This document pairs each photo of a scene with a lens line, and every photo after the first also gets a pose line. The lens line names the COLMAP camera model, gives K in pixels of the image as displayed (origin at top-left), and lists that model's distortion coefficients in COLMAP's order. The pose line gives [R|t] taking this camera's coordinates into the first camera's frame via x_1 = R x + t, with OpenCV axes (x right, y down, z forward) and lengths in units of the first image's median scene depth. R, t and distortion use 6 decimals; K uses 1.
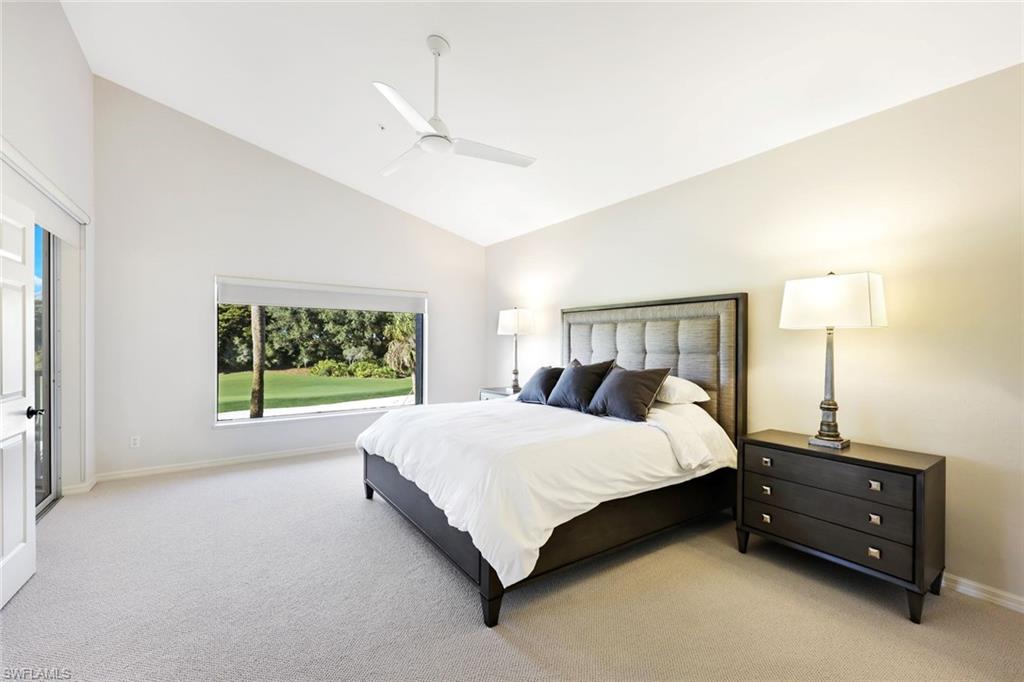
lens RADIAL K [[429.9, 0, 512.0], [0, 429.9, 341.0], [0, 0, 1]] dist [0.000496, -0.000007]
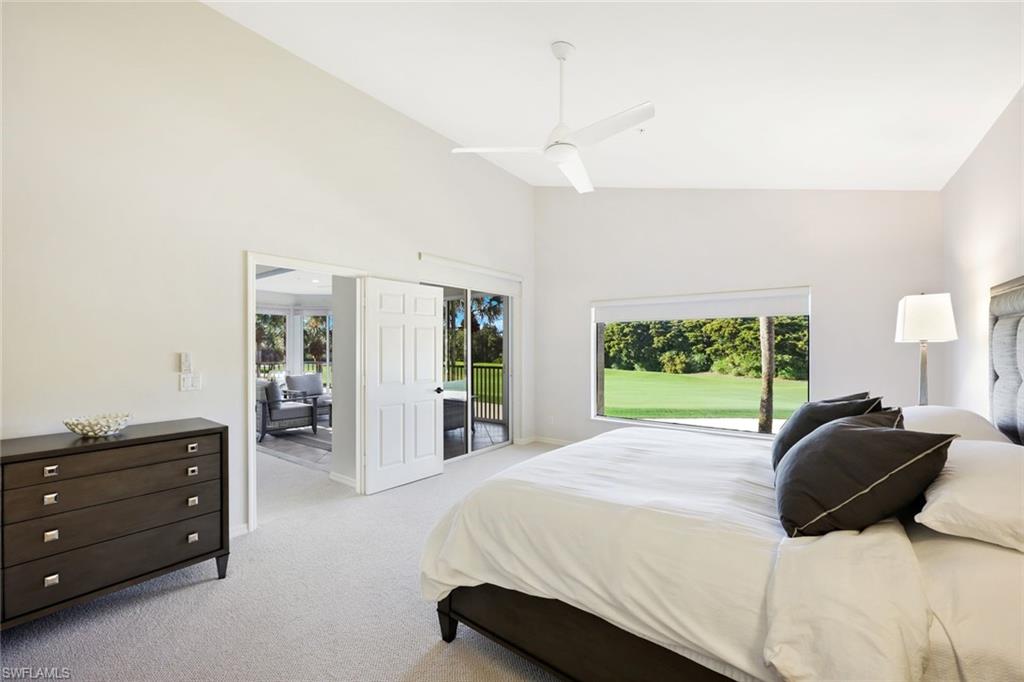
lens RADIAL K [[425.1, 0, 512.0], [0, 425.1, 341.0], [0, 0, 1]] dist [0.002204, -0.000032]
pose [[0.290422, -0.021007, -0.956668, 0.430445], [0.006261, 0.999779, -0.020053, -0.008714], [0.956878, -0.000166, 0.290489, 0.381838]]
